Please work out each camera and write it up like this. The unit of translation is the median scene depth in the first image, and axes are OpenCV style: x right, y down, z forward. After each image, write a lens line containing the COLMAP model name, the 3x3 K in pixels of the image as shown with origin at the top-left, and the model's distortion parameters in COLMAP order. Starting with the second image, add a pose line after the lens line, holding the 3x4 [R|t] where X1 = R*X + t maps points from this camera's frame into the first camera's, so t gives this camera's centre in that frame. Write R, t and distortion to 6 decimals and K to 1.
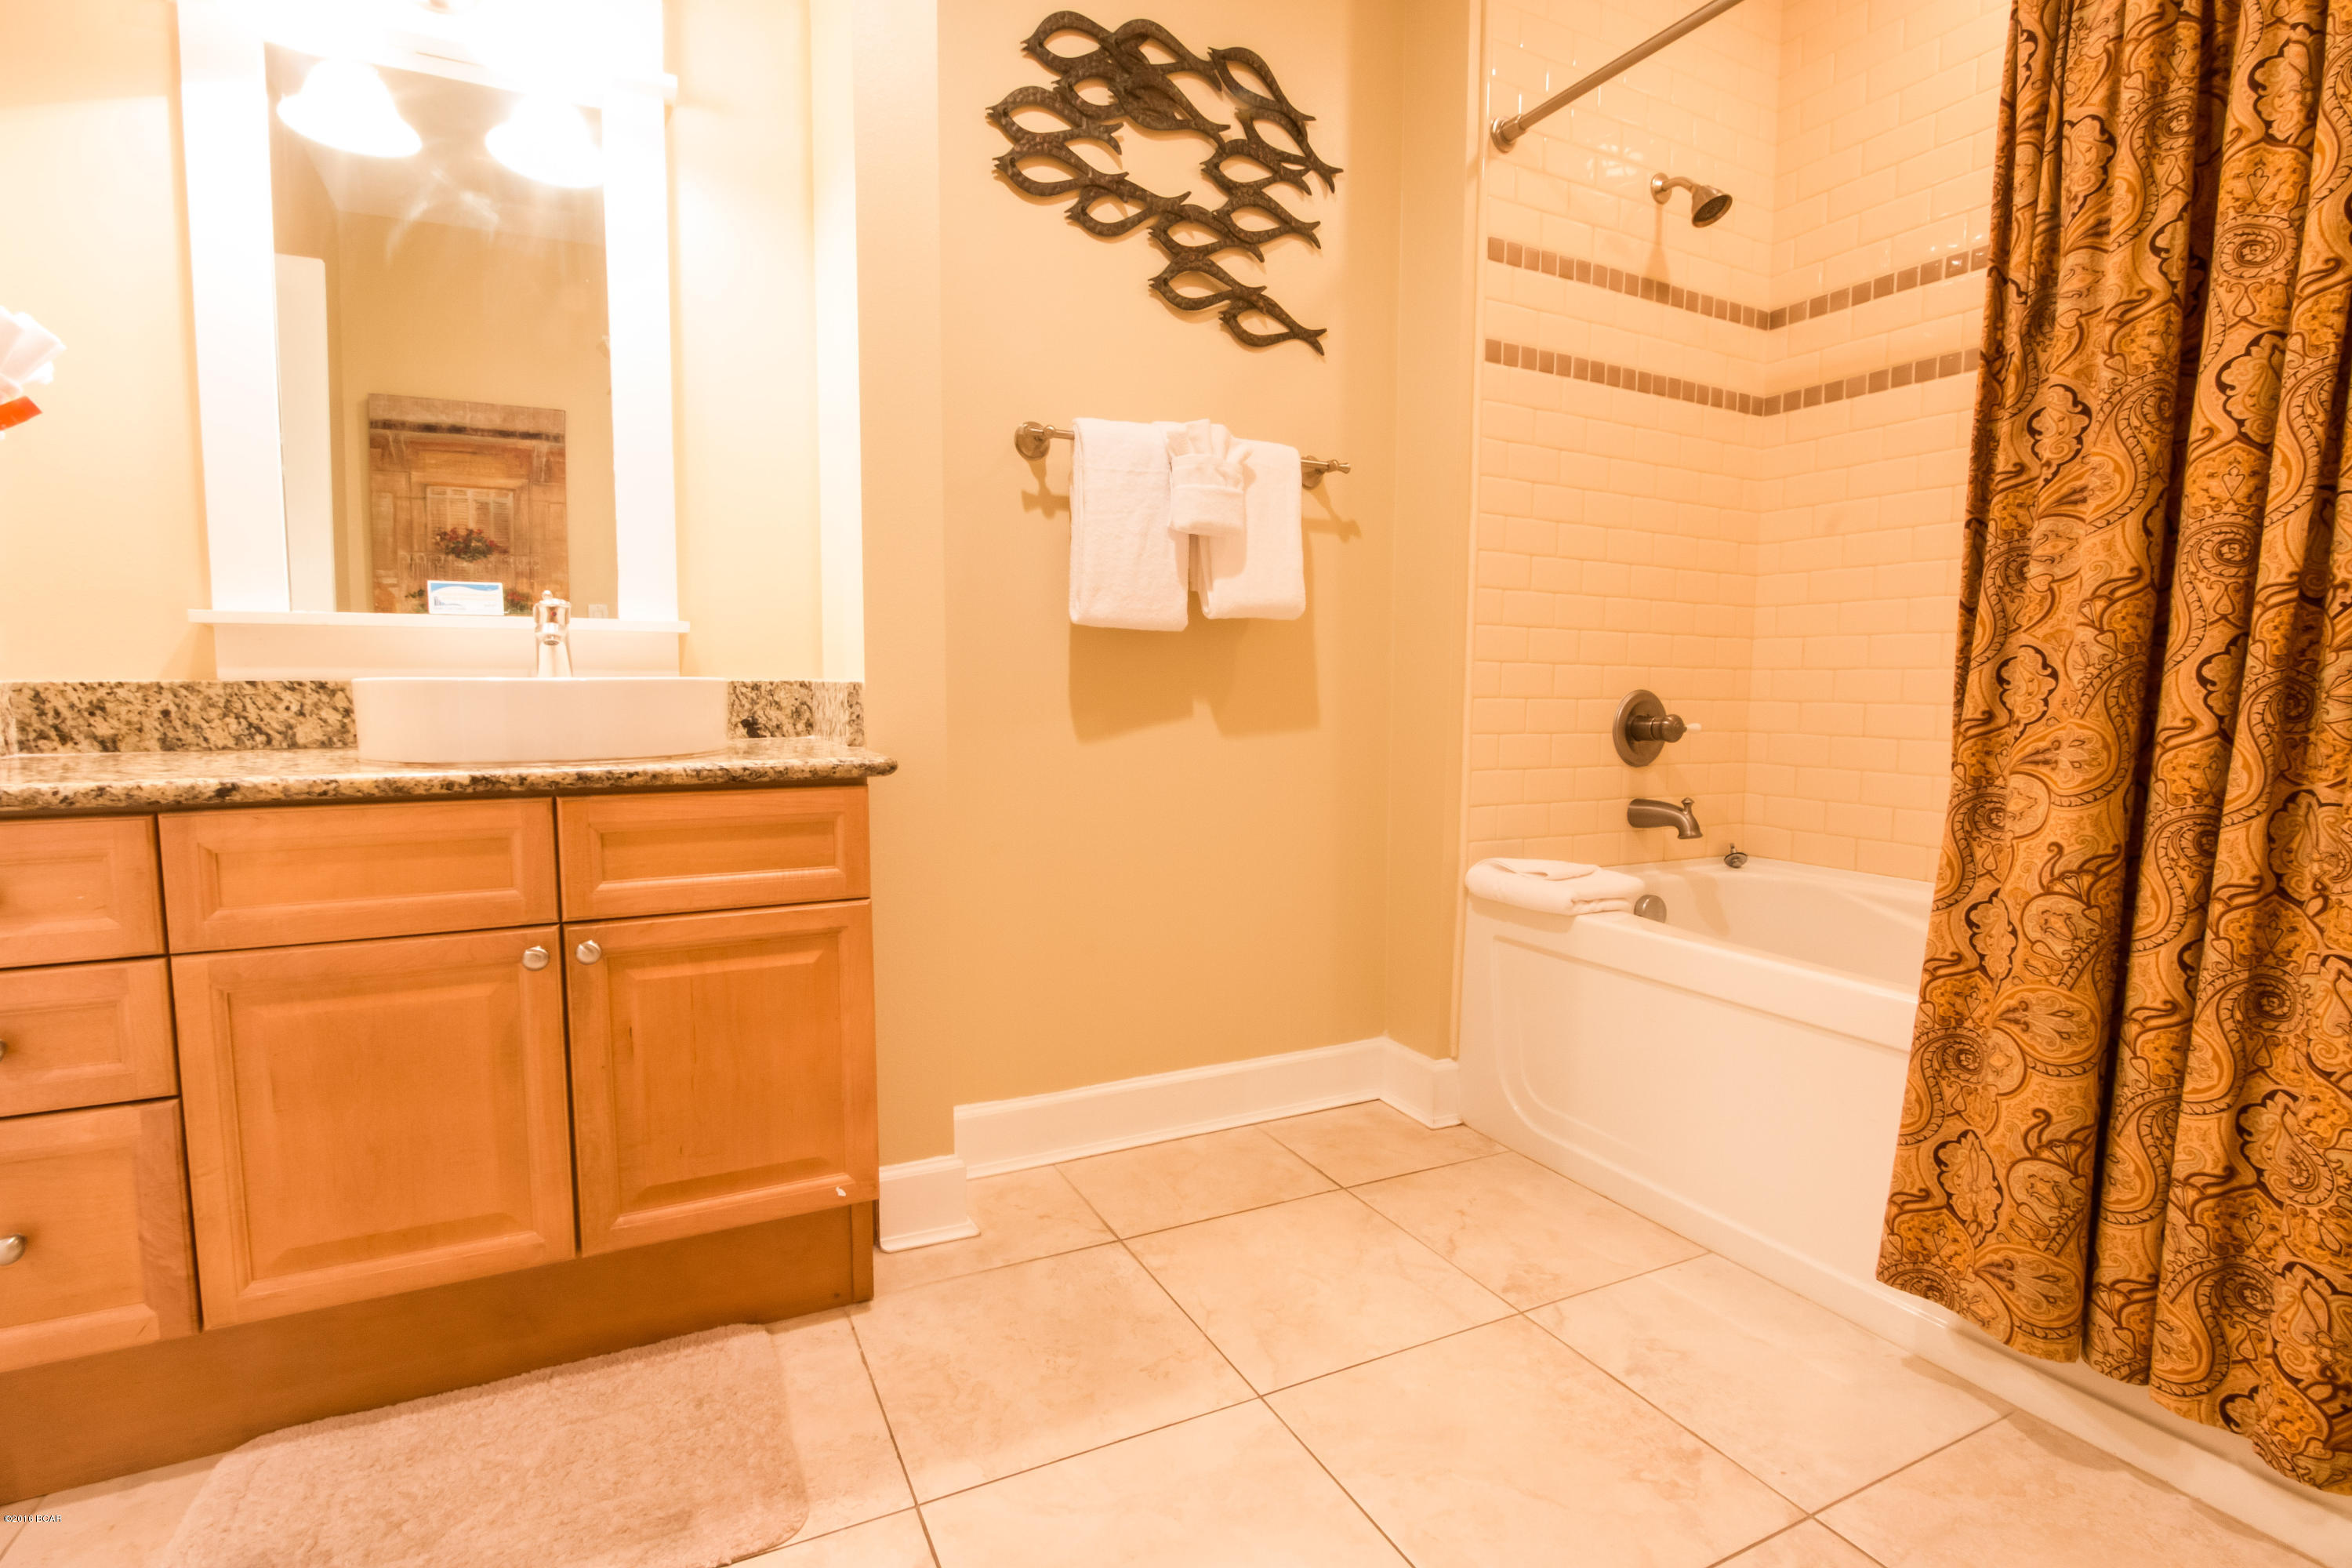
lens RADIAL K [[1105.1, 0, 1202.3], [0, 1105.1, 821.1], [0, 0, 1]] dist [-0.022246, 0.003540]
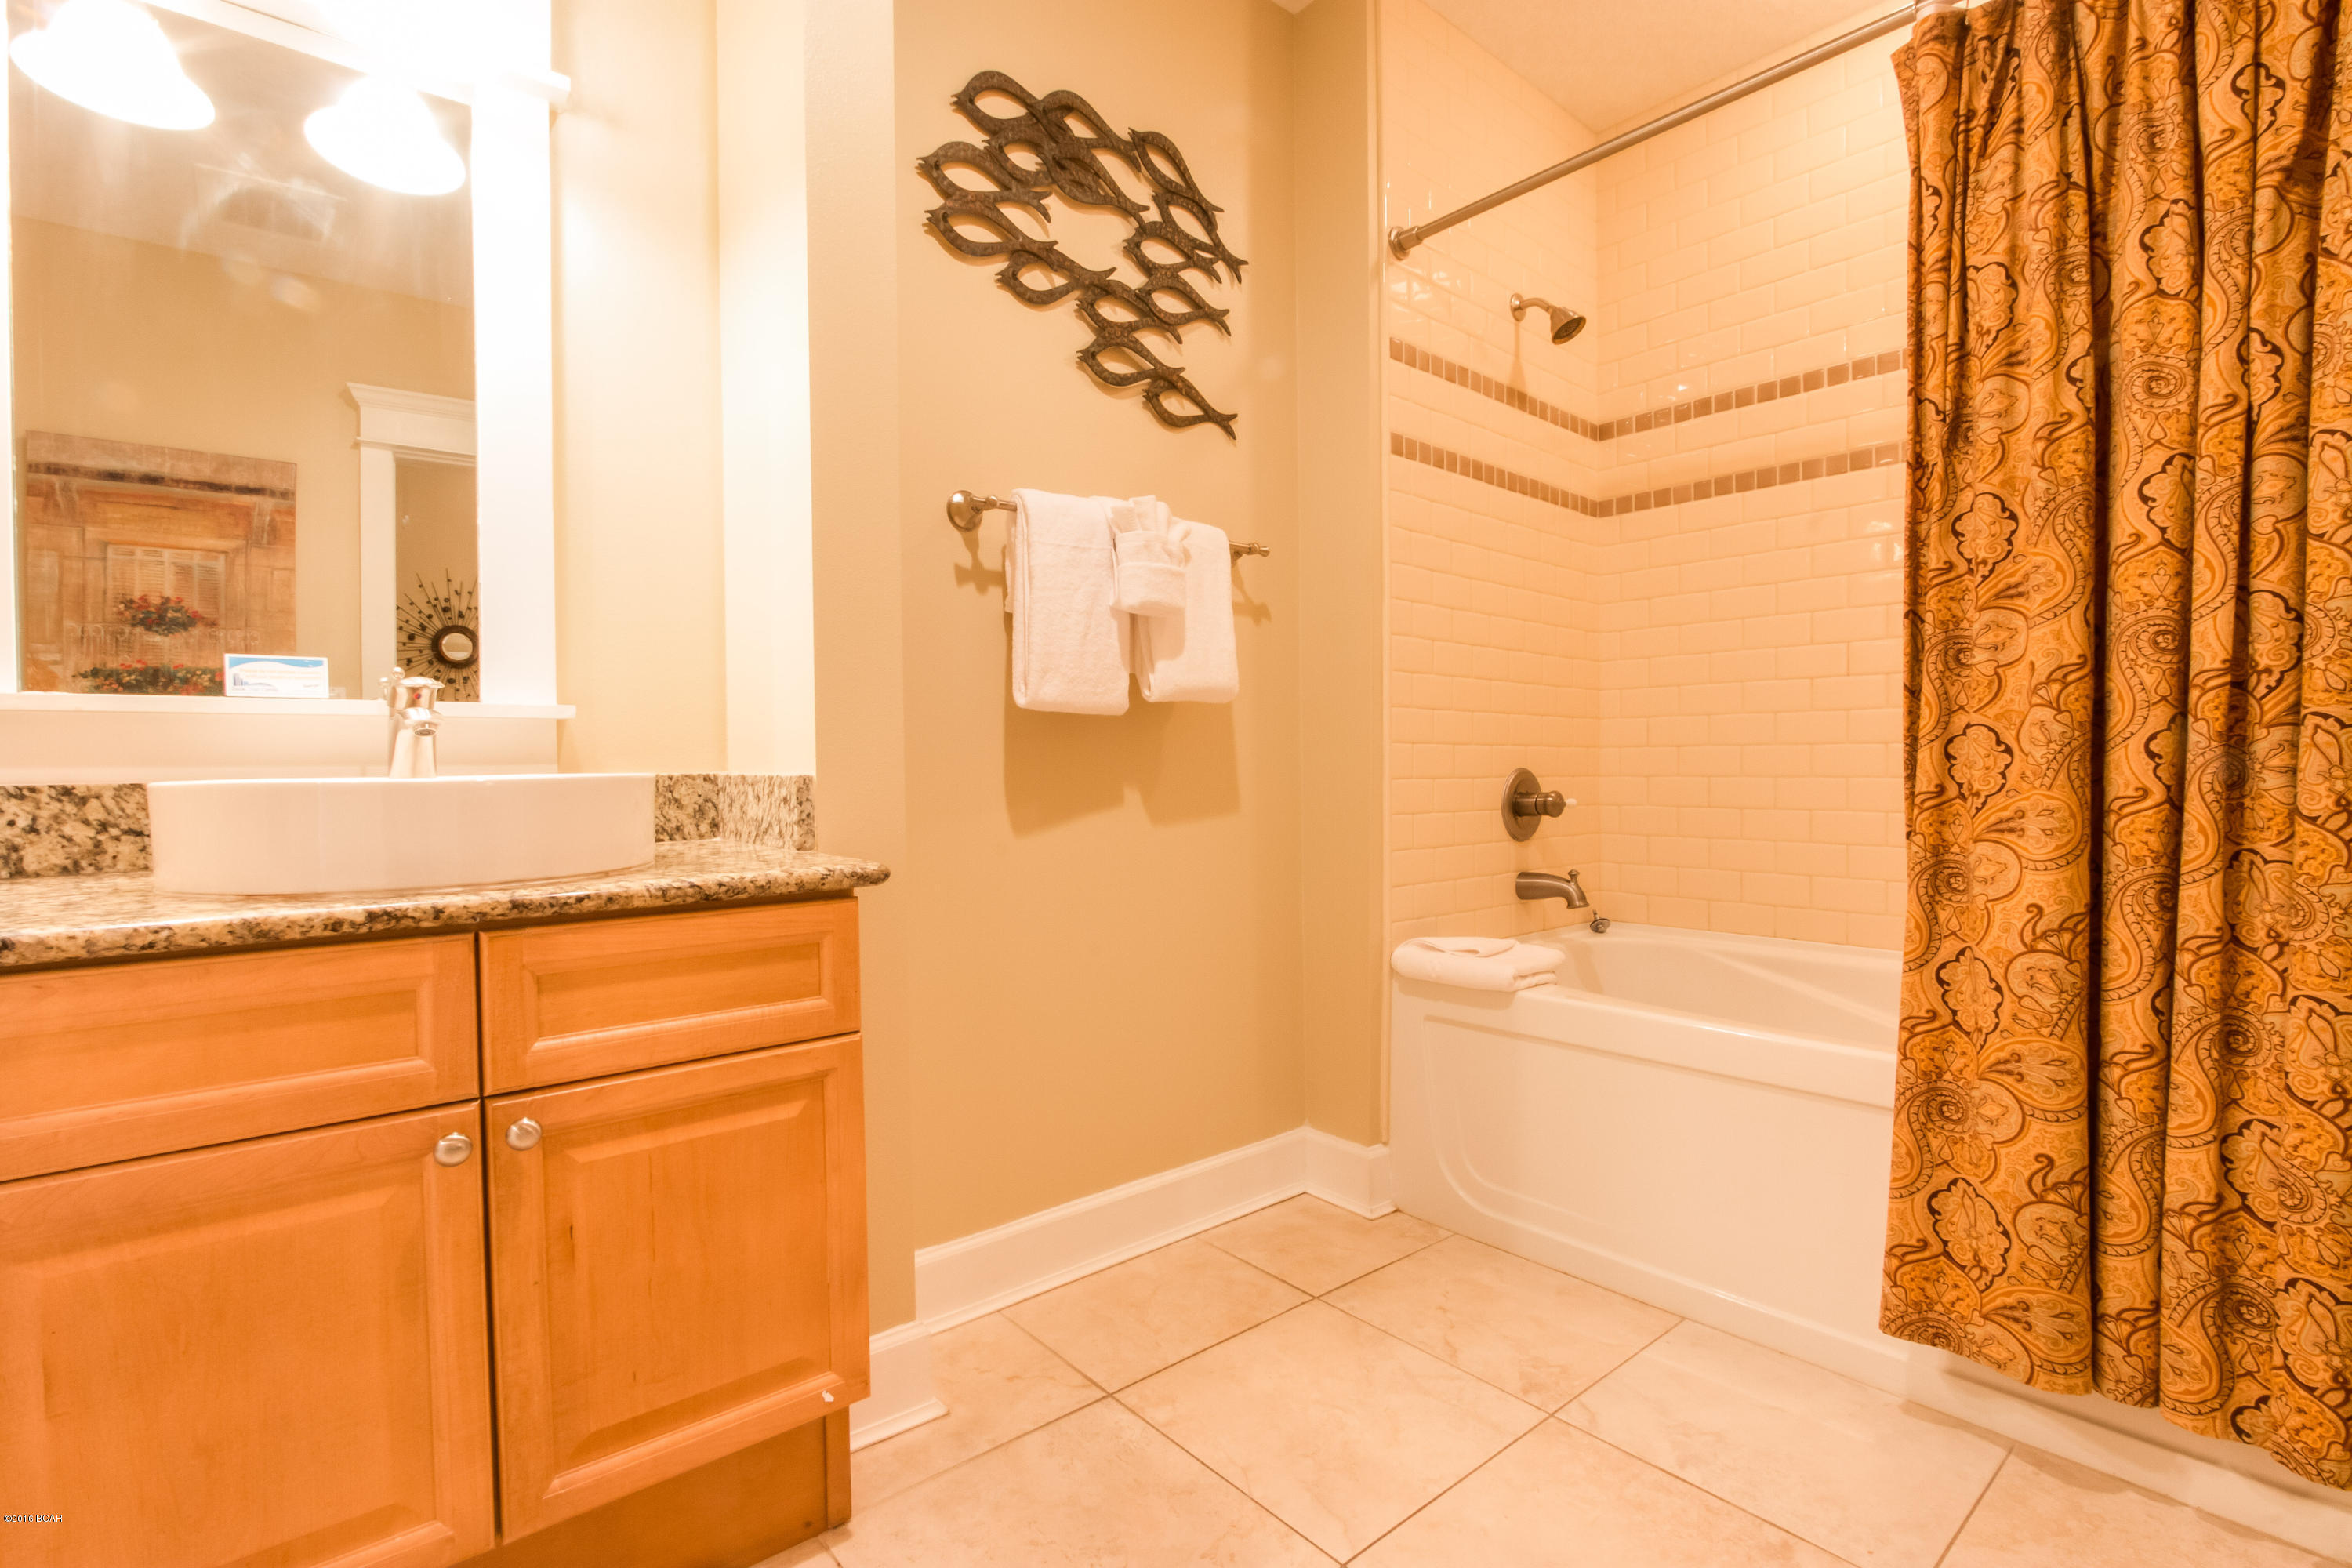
lens RADIAL K [[1105.1, 0, 1301.4], [0, 1105.1, 823.1], [0, 0, 1]] dist [-0.022246, 0.003540]
pose [[0.971986, -0.026395, 0.233553, -0.163944], [0.043233, 0.996798, -0.067270, -0.017363], [-0.231029, 0.075483, 0.970014, 0.096260]]
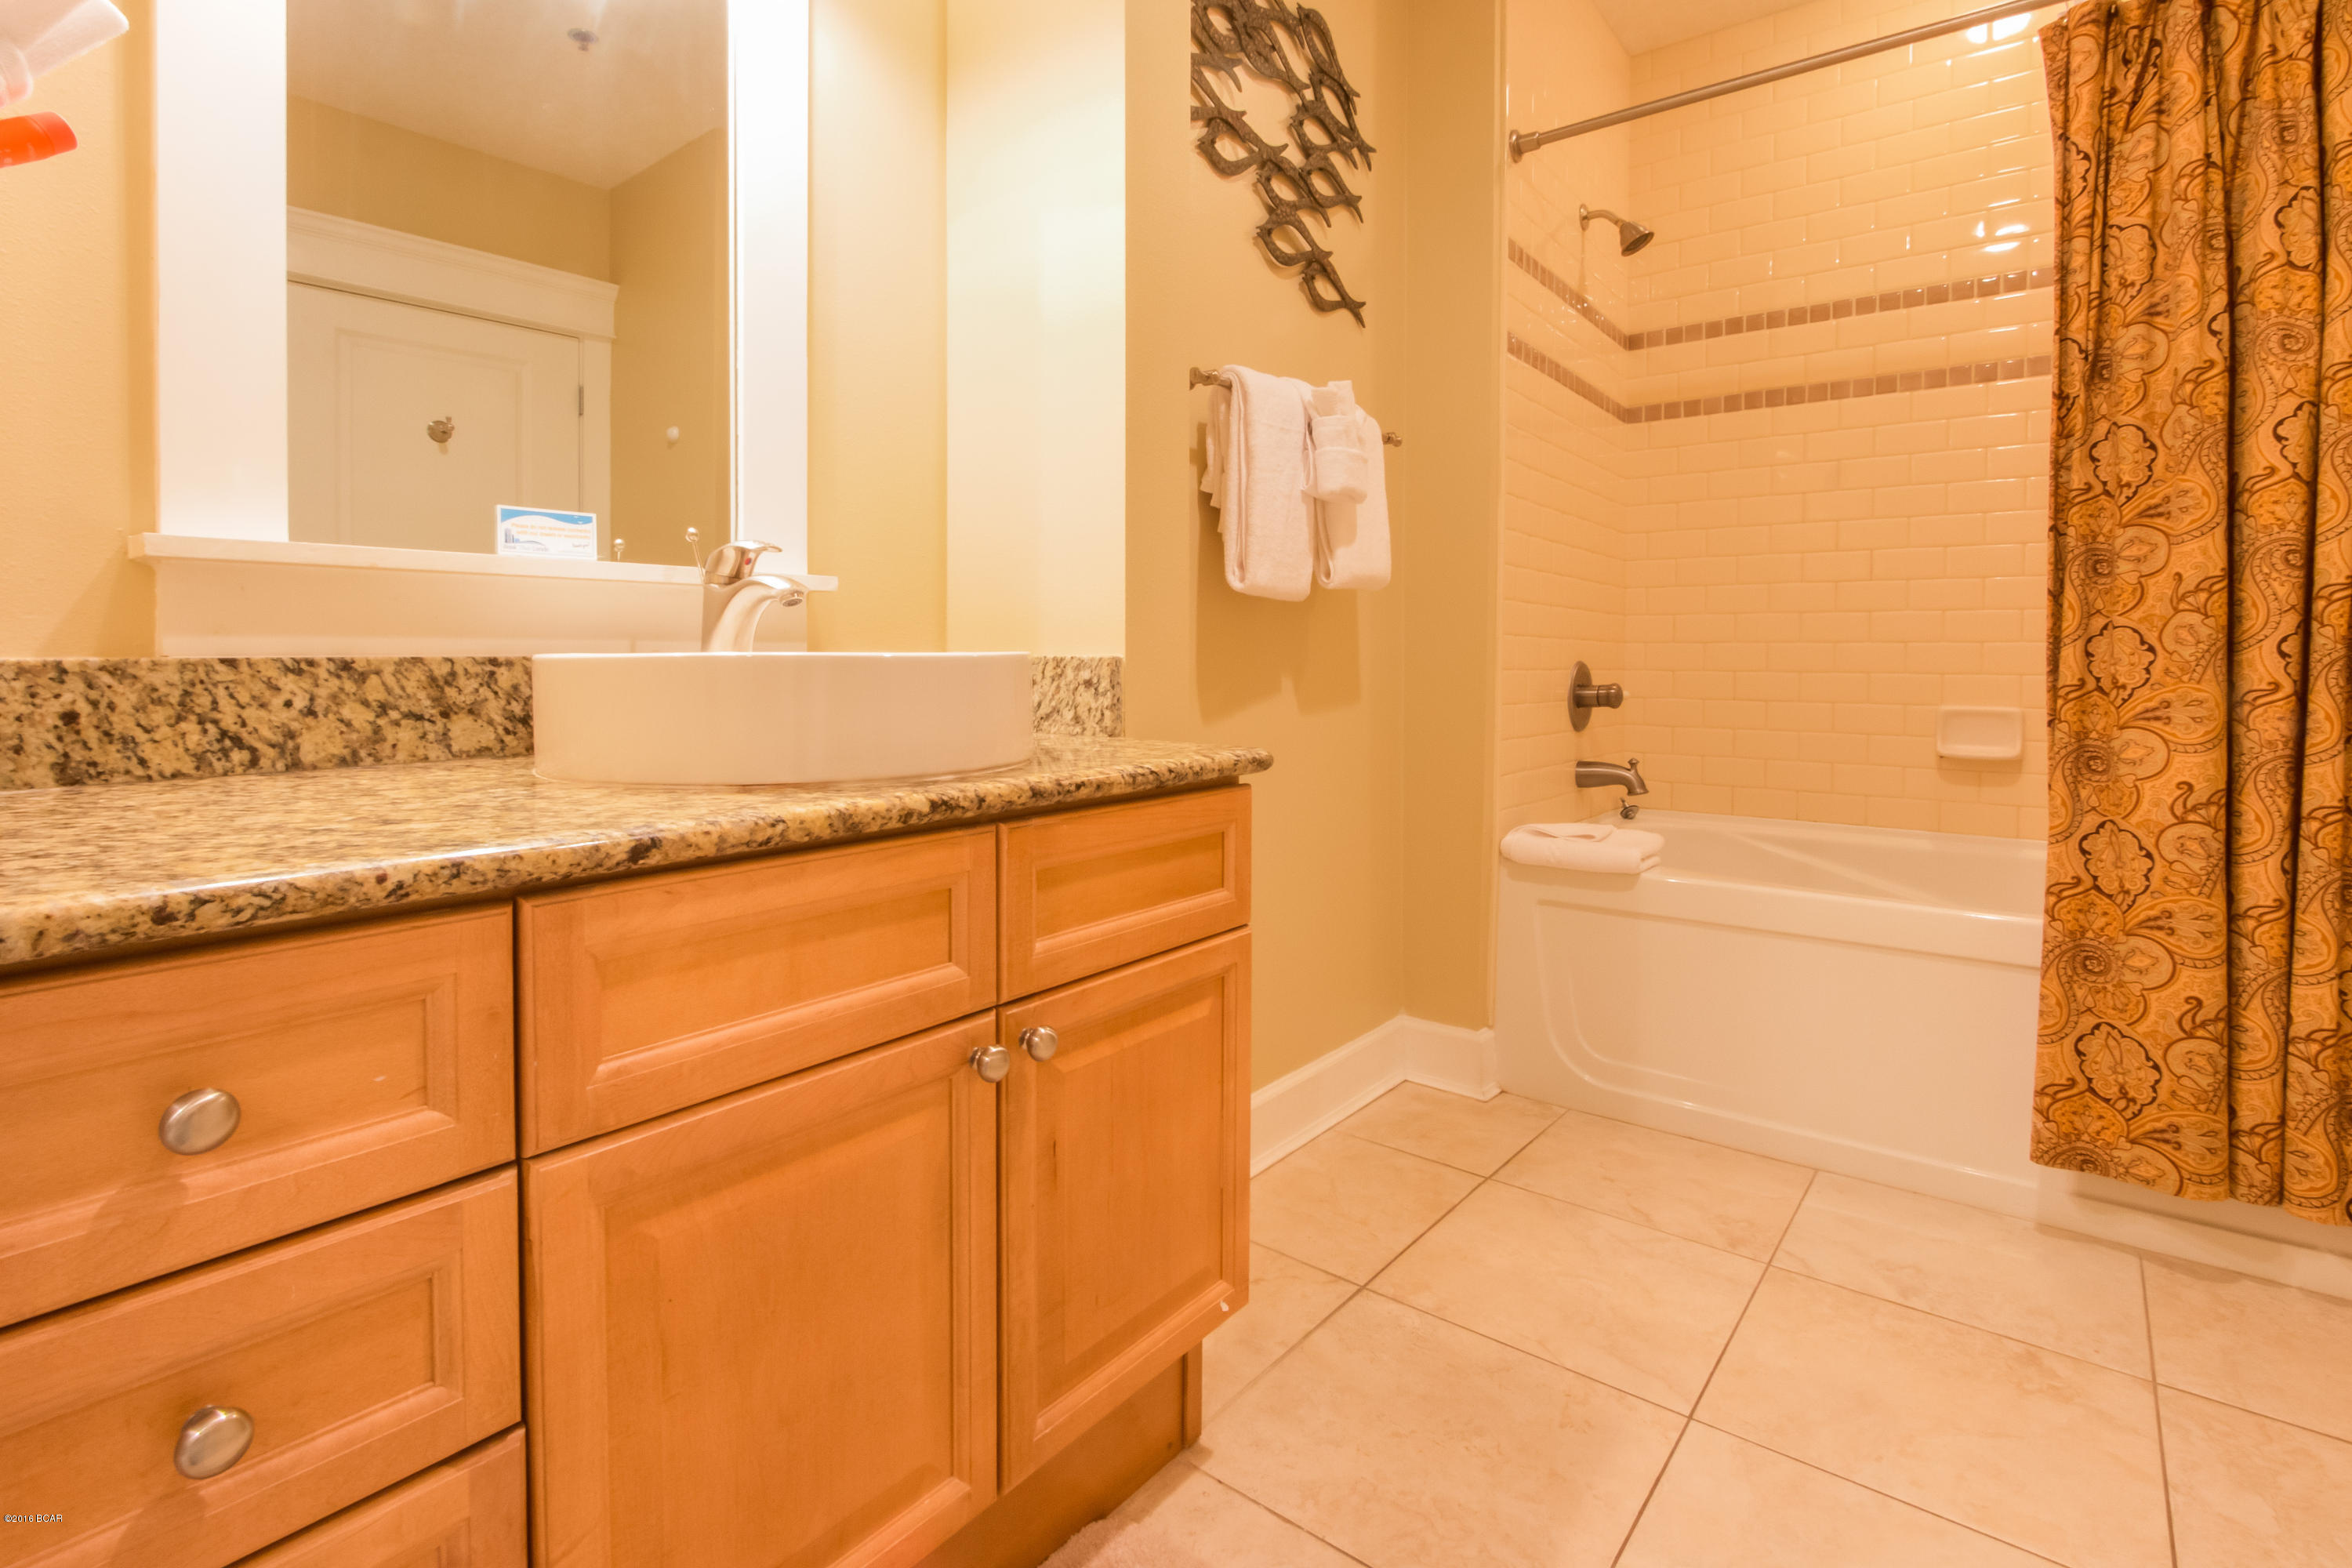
lens RADIAL K [[1105.1, 0, 1390.6], [0, 1105.1, 720.2], [0, 0, 1]] dist [-0.022246, 0.003540]
pose [[0.908438, -0.026282, 0.417192, -0.532683], [0.053702, 0.997089, -0.054124, -0.029878], [-0.414555, 0.071573, 0.907205, 0.211085]]
